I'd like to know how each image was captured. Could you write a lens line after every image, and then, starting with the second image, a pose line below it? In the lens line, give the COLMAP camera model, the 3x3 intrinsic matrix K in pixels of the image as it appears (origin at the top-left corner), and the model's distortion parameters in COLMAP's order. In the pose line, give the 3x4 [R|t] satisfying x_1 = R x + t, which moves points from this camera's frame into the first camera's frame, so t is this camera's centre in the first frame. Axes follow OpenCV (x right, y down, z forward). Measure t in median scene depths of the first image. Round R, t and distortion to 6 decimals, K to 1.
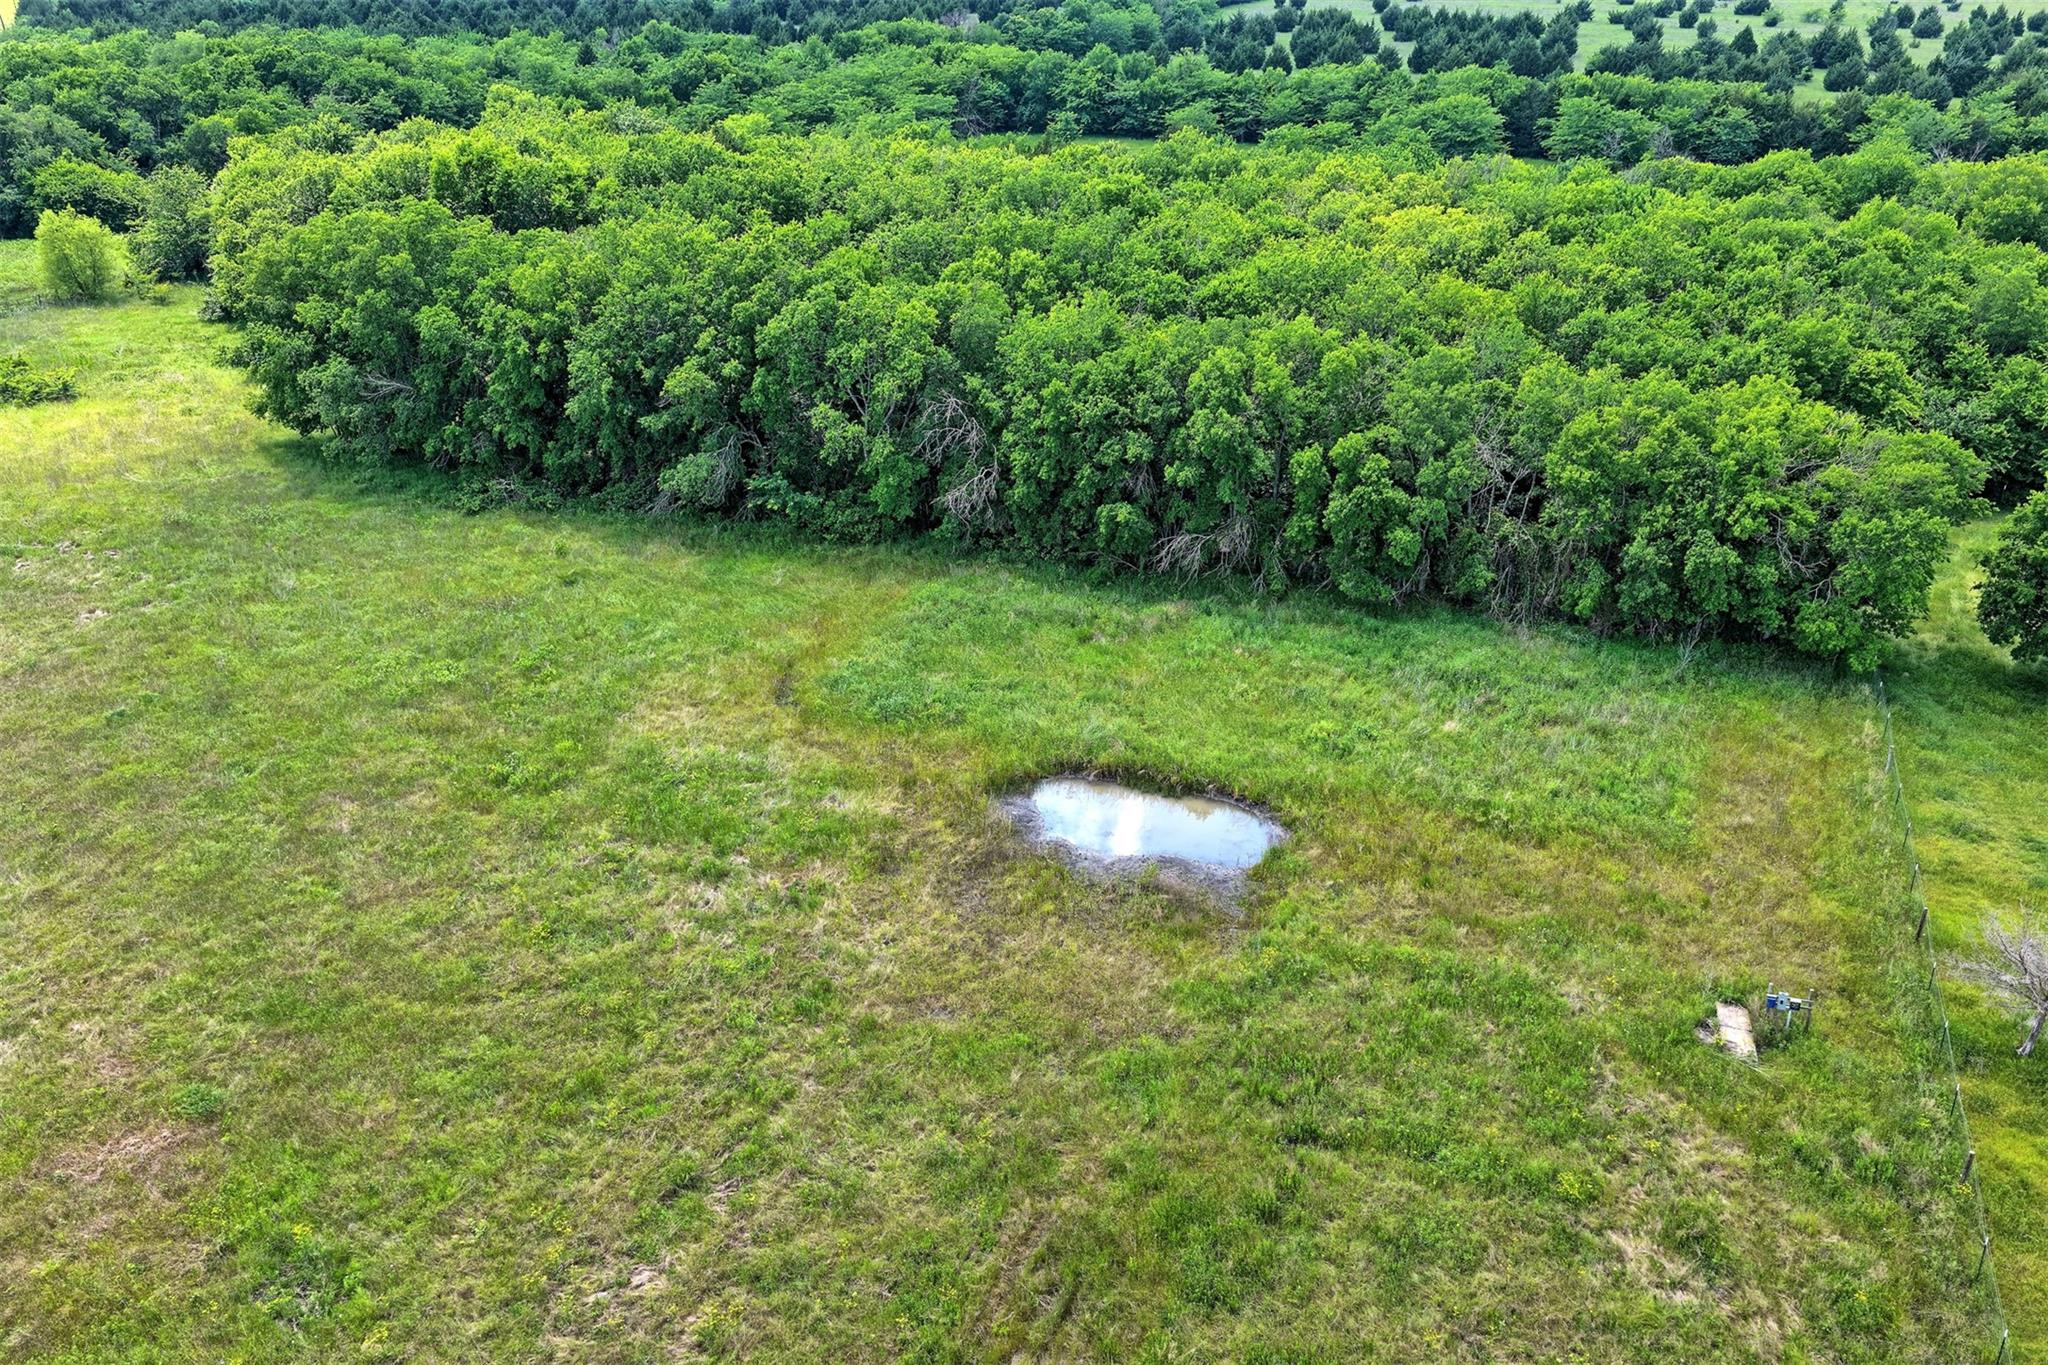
lens RADIAL K [[1709.7, 0, 1020.9], [0, 1709.7, 686.6], [0, 0, 1]] dist [-0.010861, 0.030244]
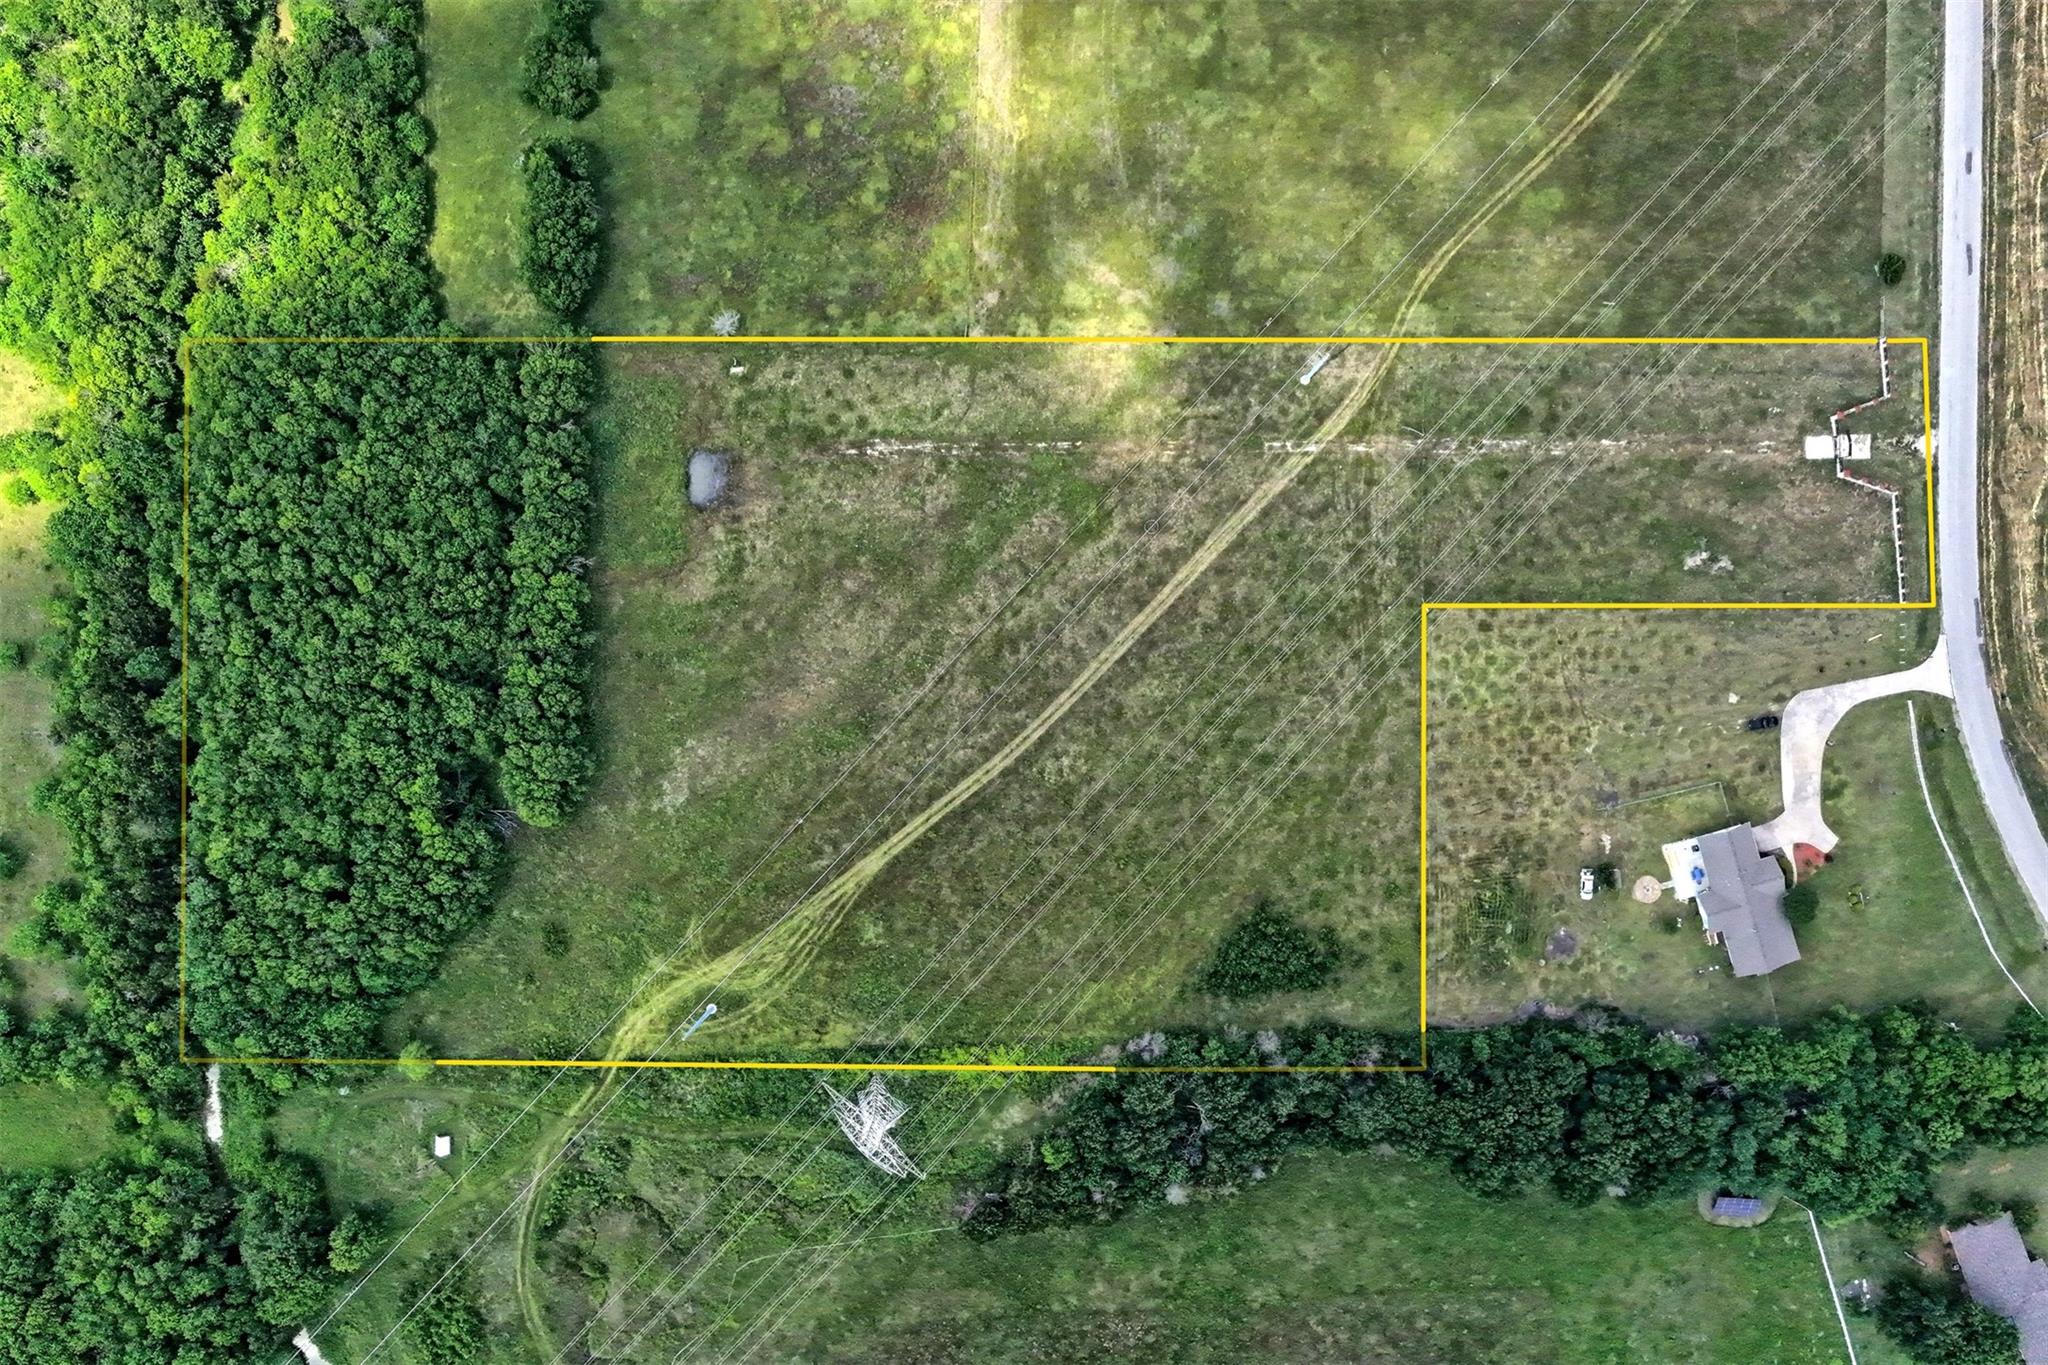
lens RADIAL K [[1709.7, 0, 1022.5], [0, 1709.7, 683.6], [0, 0, 1]] dist [-0.010861, 0.030244]
pose [[-0.352435, -0.935781, -0.010163, -0.605323], [0.400443, -0.160613, 0.902136, -3.264891], [-0.845834, 0.313874, 0.431333, -1.400711]]
